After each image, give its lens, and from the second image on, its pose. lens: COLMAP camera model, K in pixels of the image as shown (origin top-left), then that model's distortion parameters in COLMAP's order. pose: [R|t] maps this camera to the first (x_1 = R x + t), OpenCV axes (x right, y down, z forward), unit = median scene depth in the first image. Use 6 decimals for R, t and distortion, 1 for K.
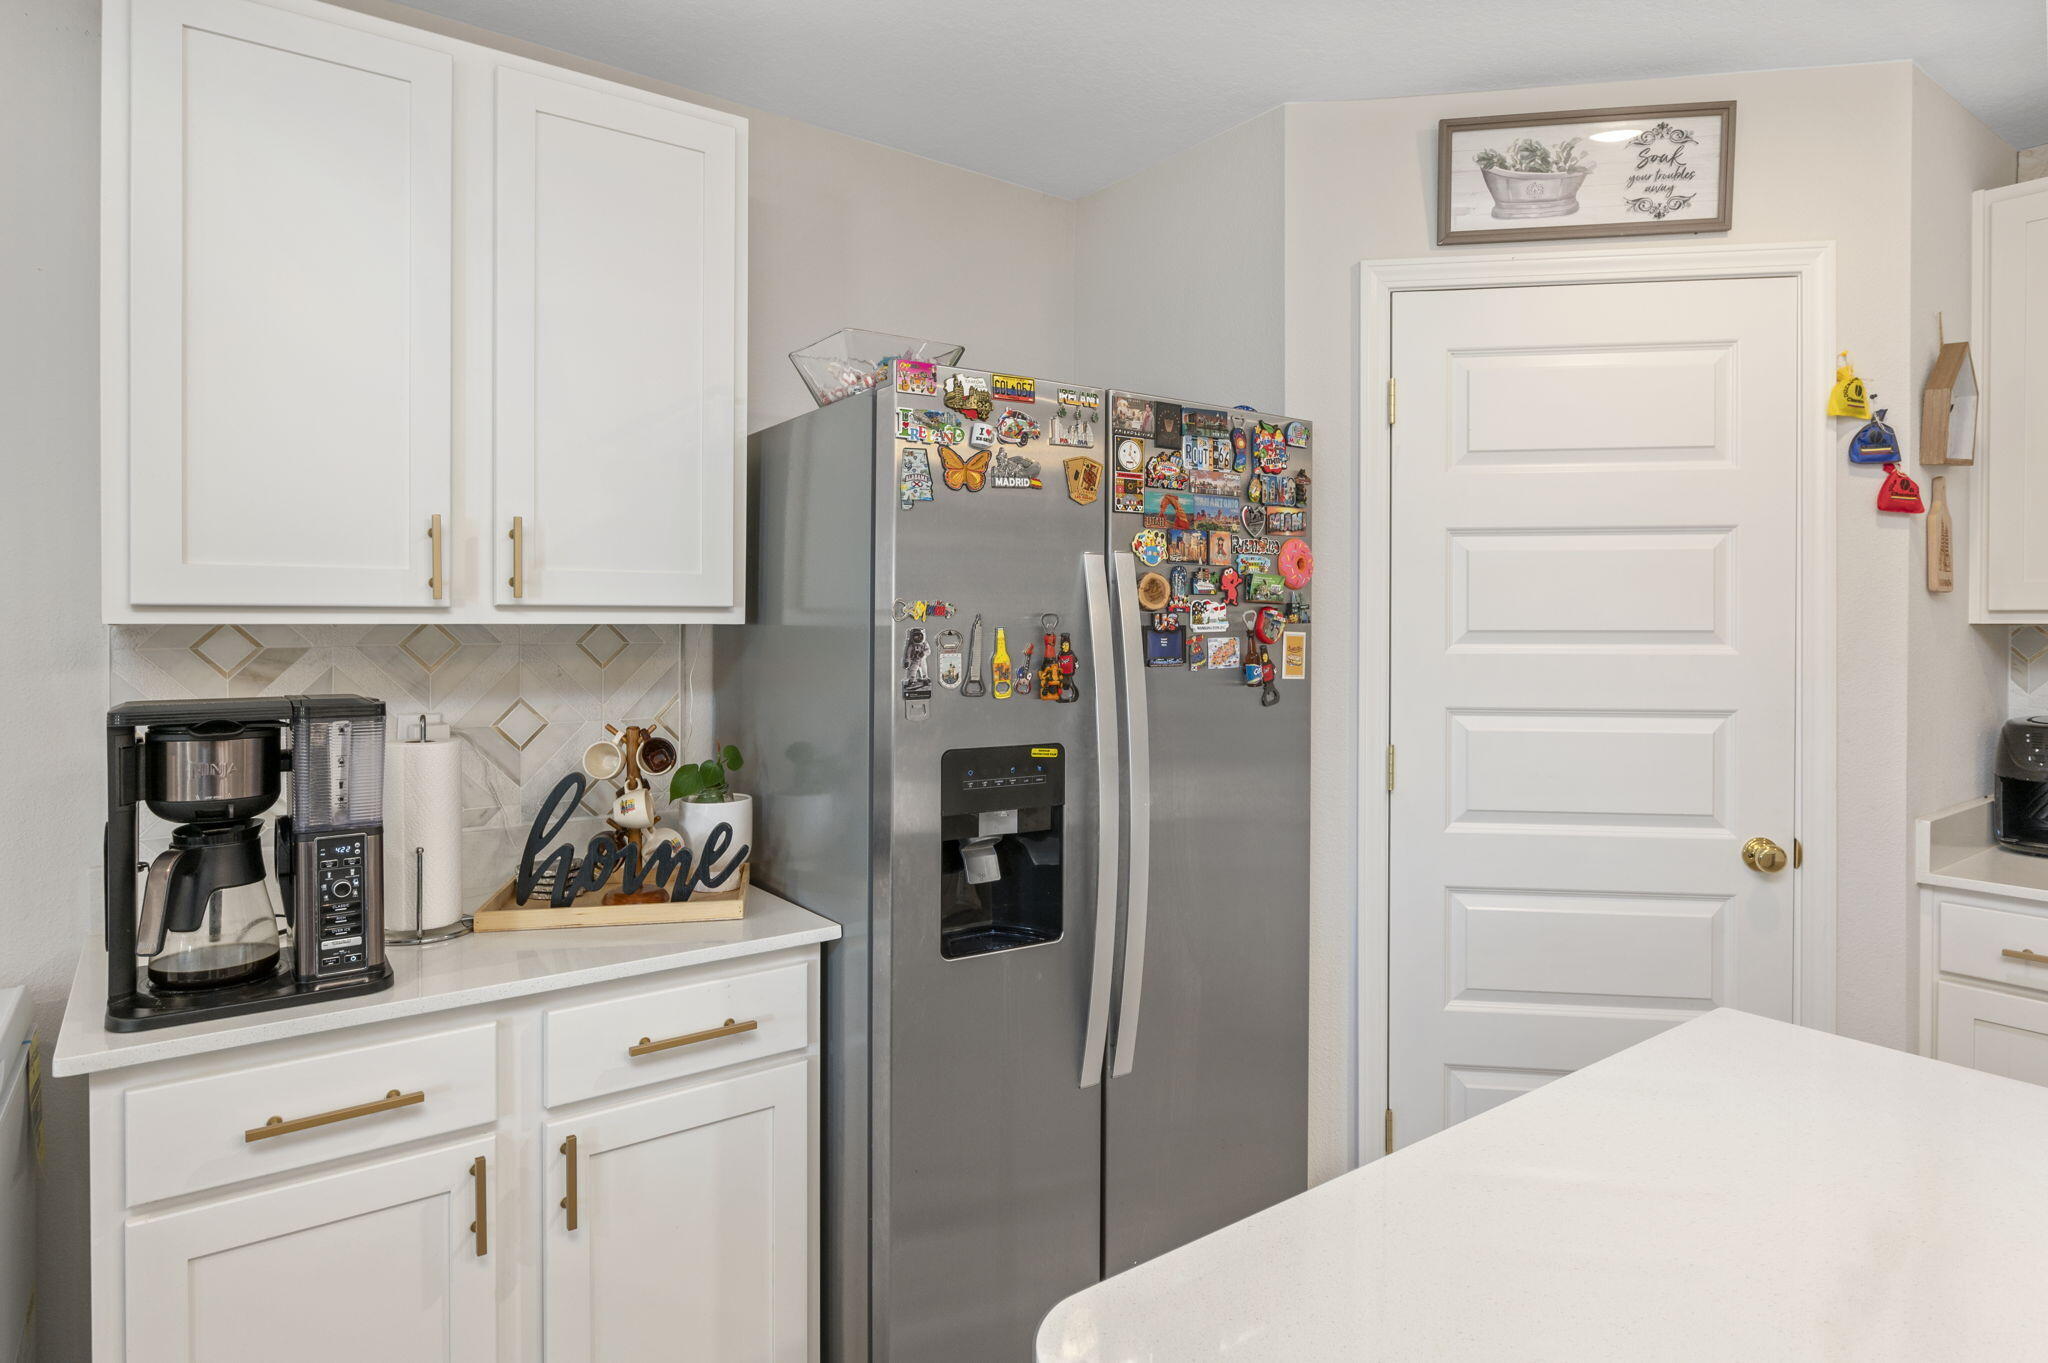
lens RADIAL K [[1103.3, 0, 1038.5], [0, 1103.3, 634.4], [0, 0, 1]] dist [-0.009931, -0.002609]
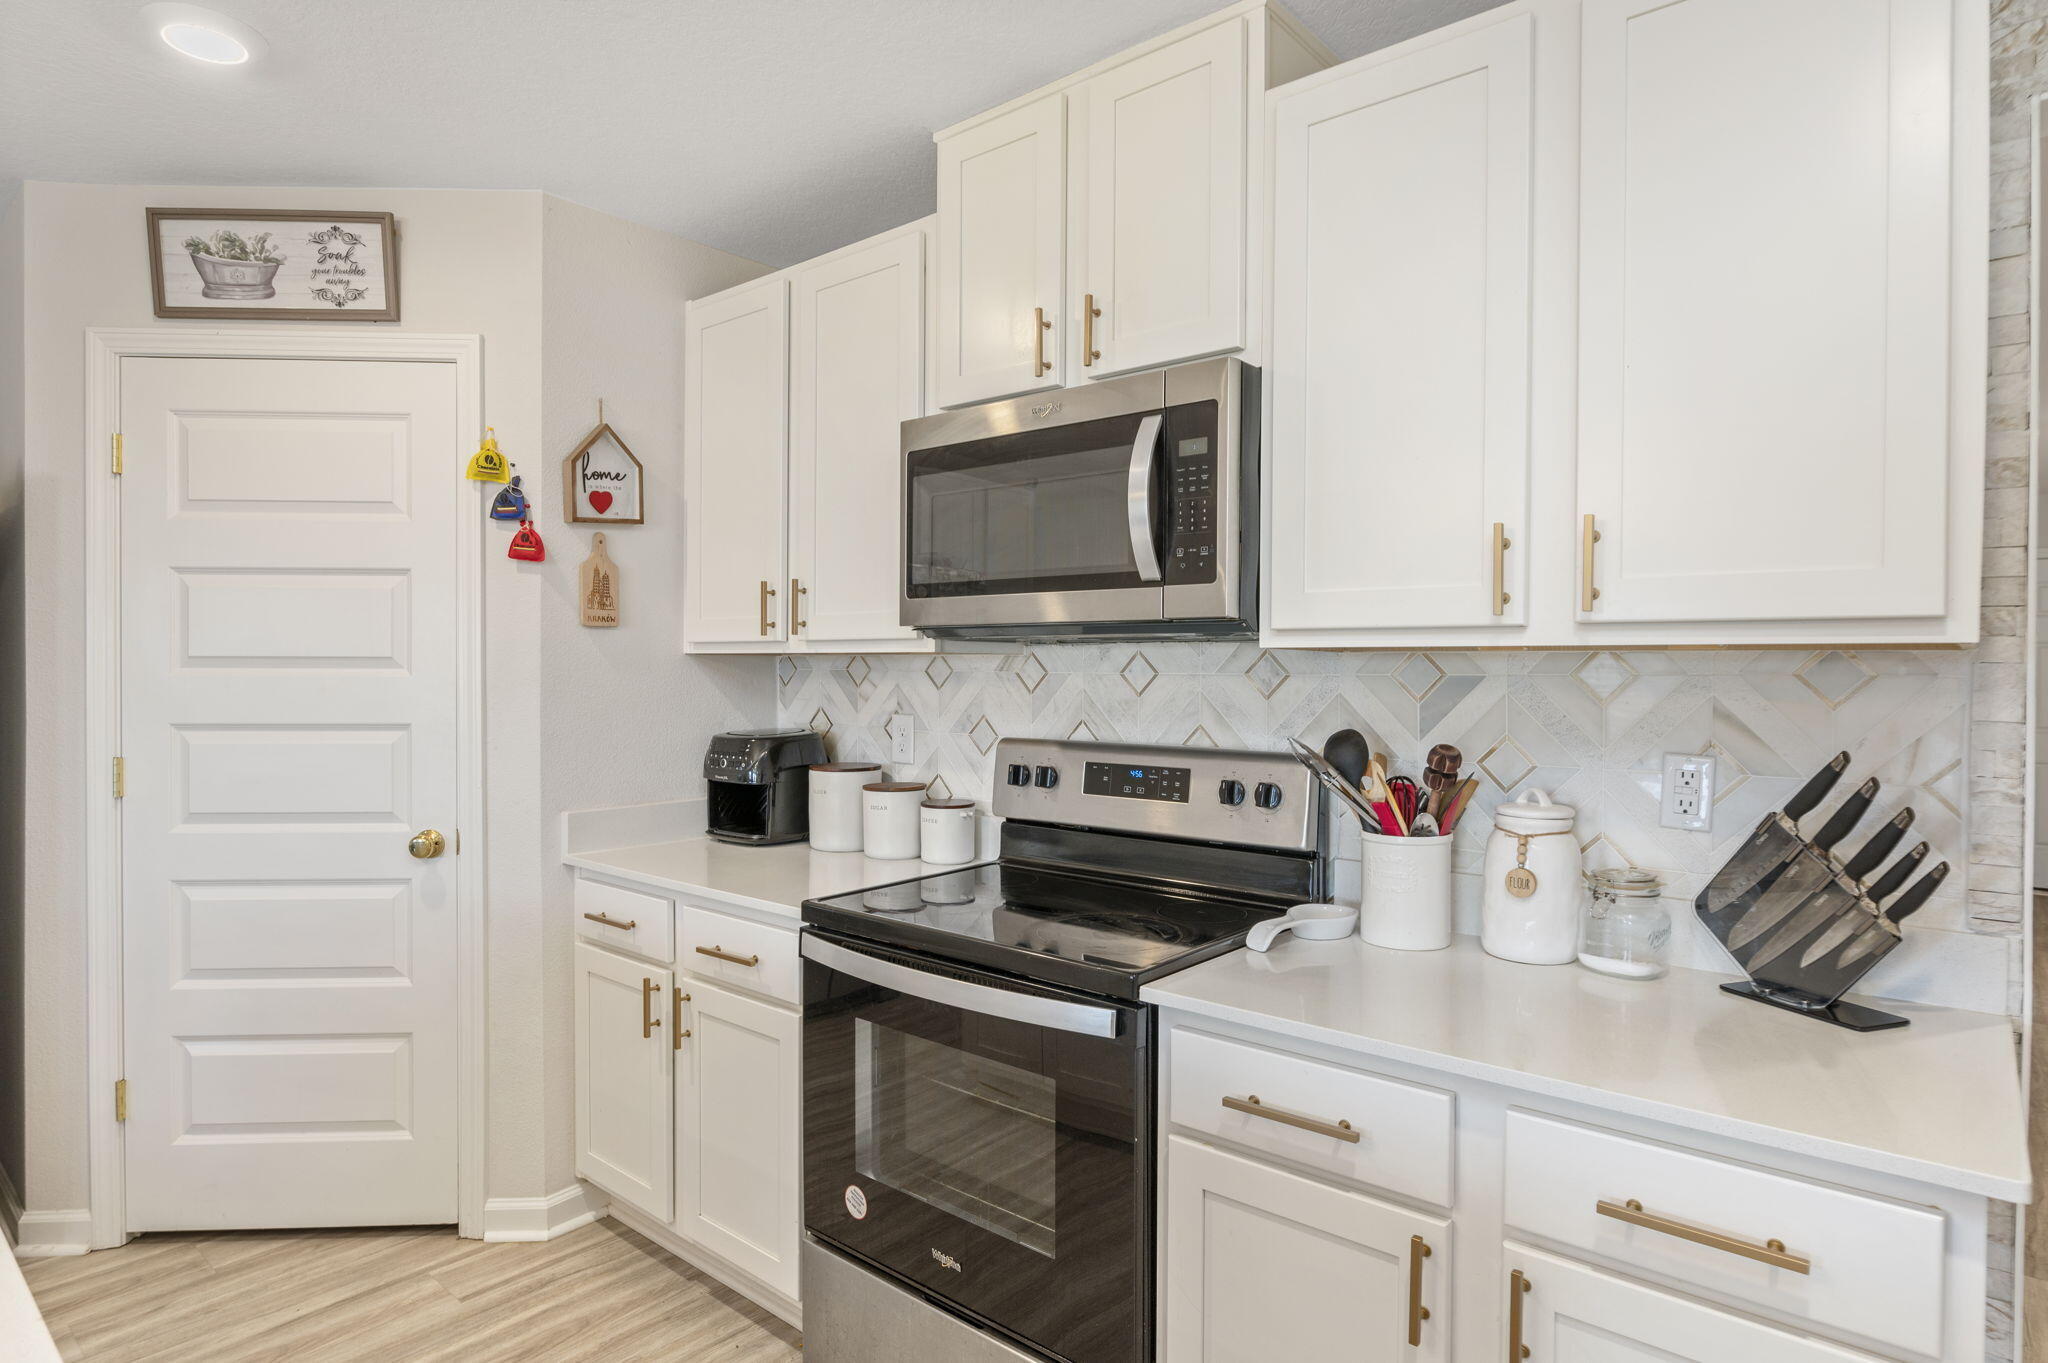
lens RADIAL K [[1064.8, 0, 1040.7], [0, 1064.8, 675.9], [0, 0, 1]] dist [-0.017772, -0.000443]
pose [[0.975820, 0.004927, 0.218520, 1.182681], [-0.004554, 0.999987, -0.002214, 0.019252], [-0.218528, 0.001165, 0.975830, -0.303400]]
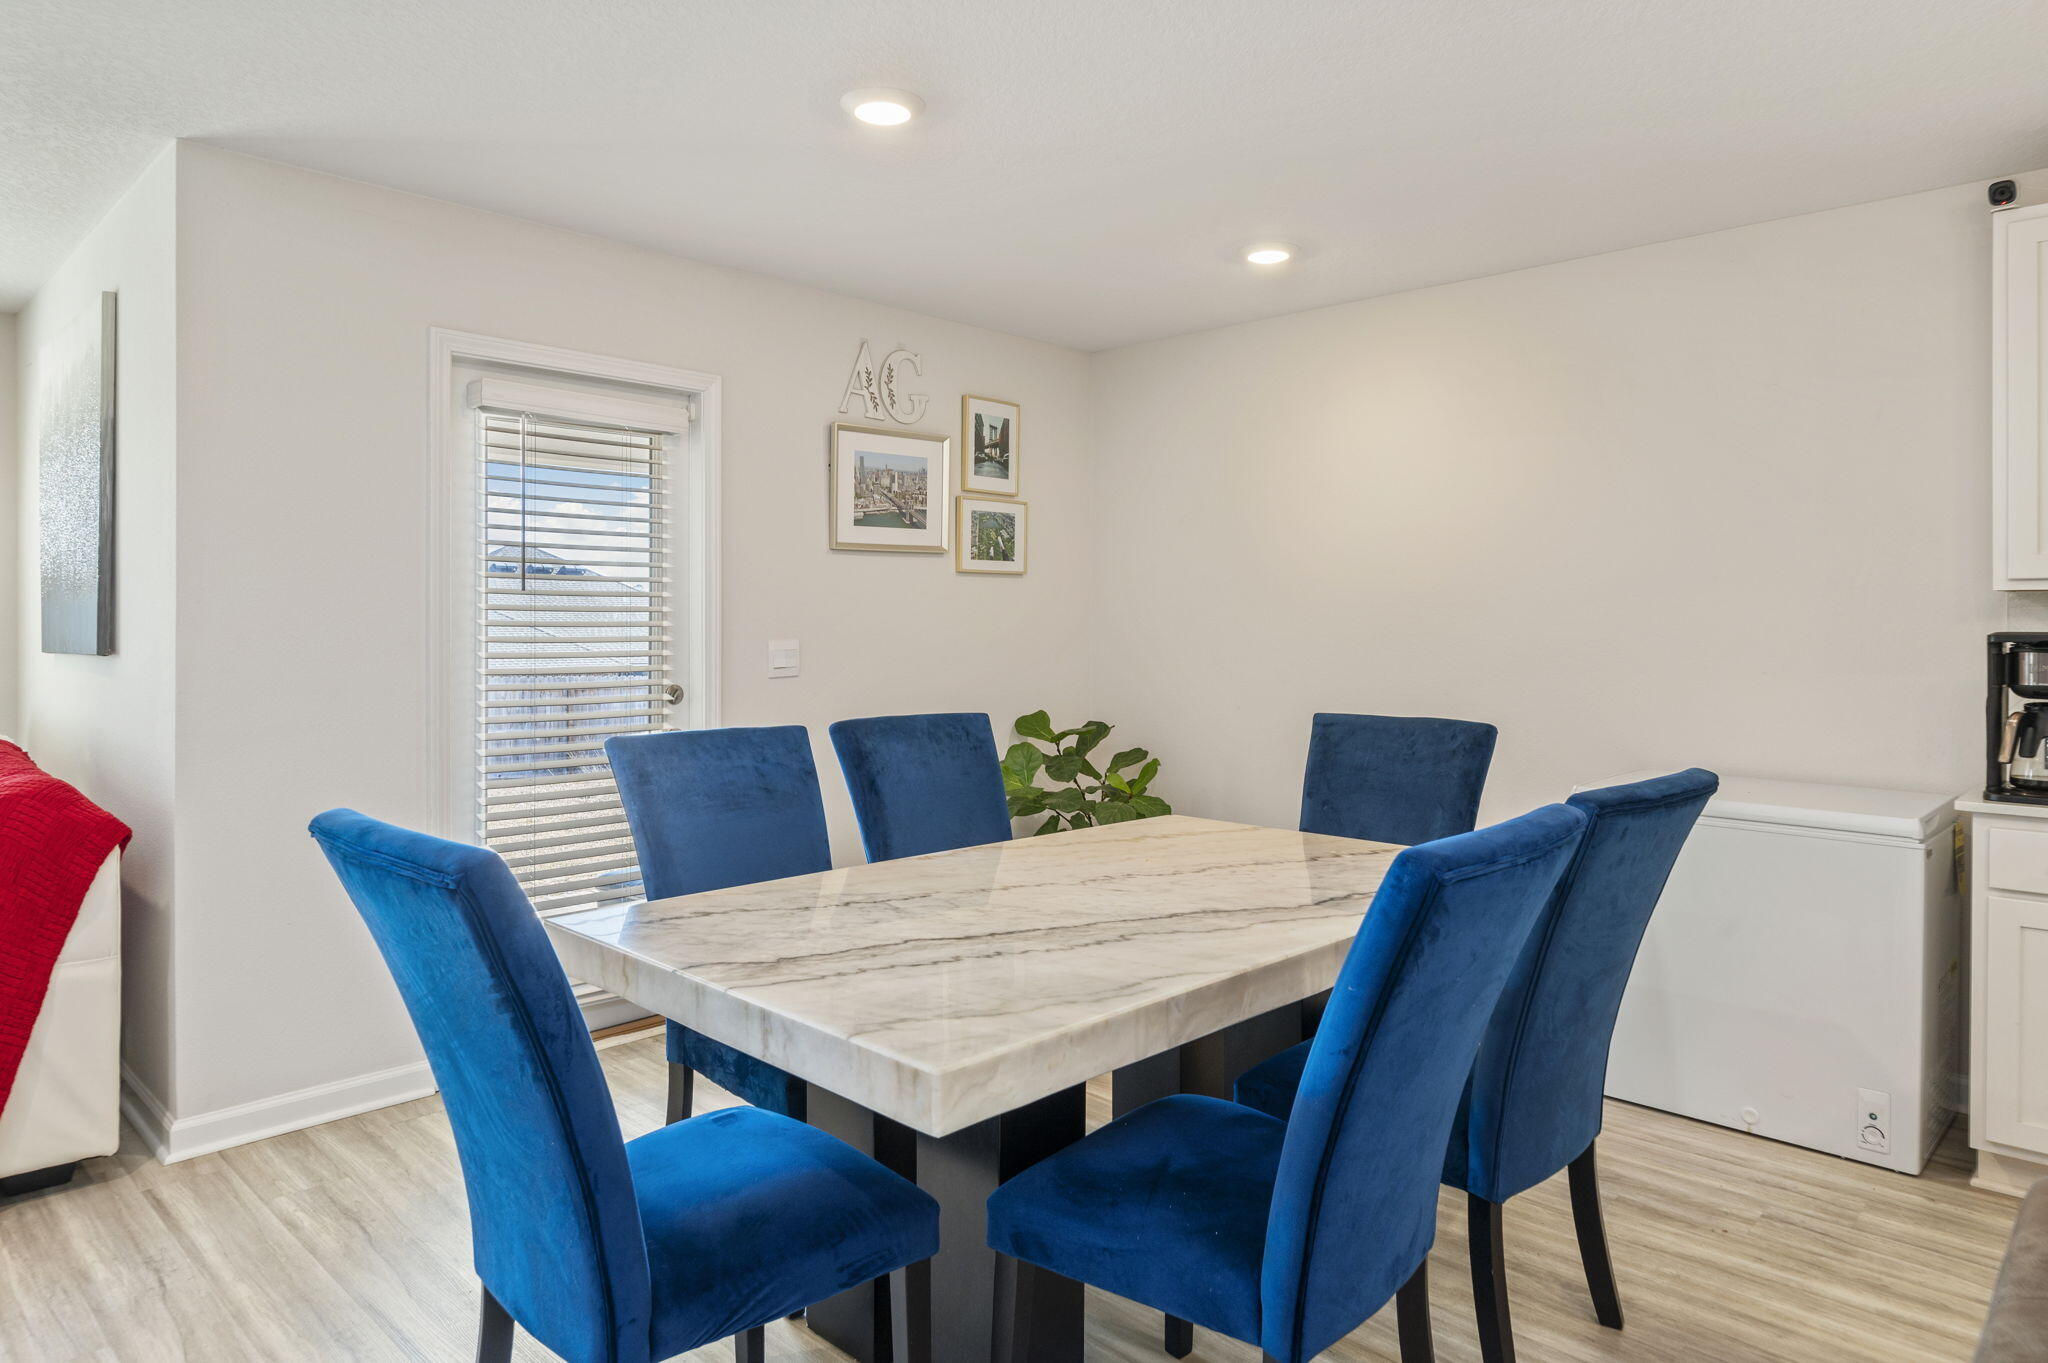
lens RADIAL K [[1251.0, 0, 1050.6], [0, 1251.0, 635.6], [0, 0, 1]] dist [-0.002942, 0.000205]
pose [[0.151959, 0.006471, -0.988366, 0.730764], [-0.002017, 0.999979, 0.006237, 0.042713], [0.988385, 0.001046, 0.151969, -0.657351]]
